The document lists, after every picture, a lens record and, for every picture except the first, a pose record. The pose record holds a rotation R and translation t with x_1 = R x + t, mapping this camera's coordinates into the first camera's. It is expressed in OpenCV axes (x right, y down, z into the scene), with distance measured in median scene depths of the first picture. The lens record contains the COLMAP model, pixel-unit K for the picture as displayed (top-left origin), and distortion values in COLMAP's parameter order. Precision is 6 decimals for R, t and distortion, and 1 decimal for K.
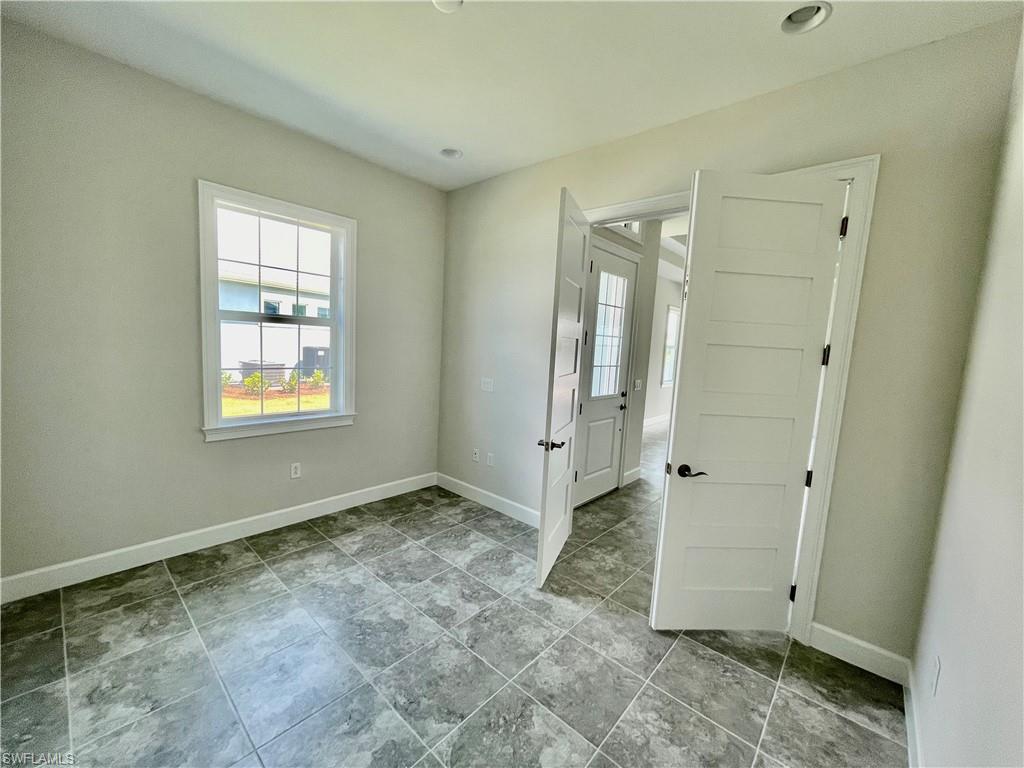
lens RADIAL K [[413.9, 0, 520.0], [0, 413.9, 379.9], [0, 0, 1]] dist [0.000675, -0.000250]
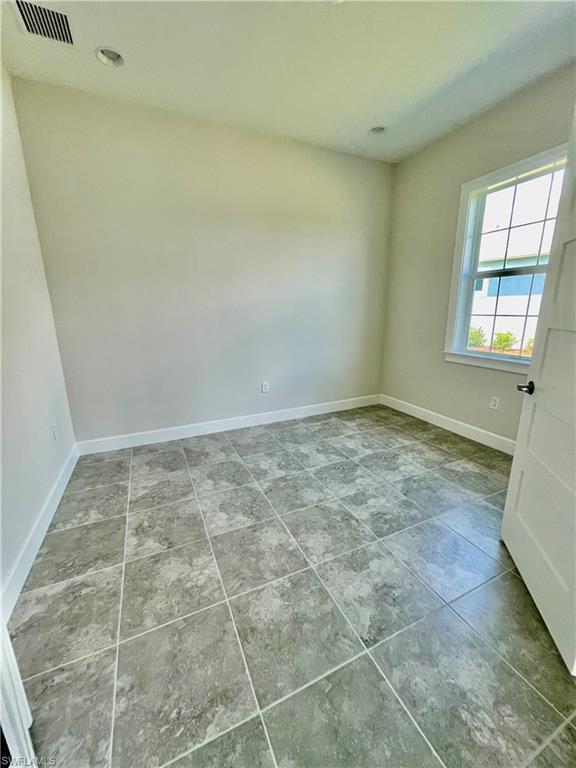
lens RADIAL K [[310.4, 0, 282.5], [0, 310.4, 381.4], [0, 0, 1]] dist [0.000675, -0.000250]
pose [[-0.427418, 0.158970, -0.889968, 0.731611], [-0.093252, 0.971415, 0.218303, 0.029682], [0.899232, 0.176298, -0.400376, 1.162075]]
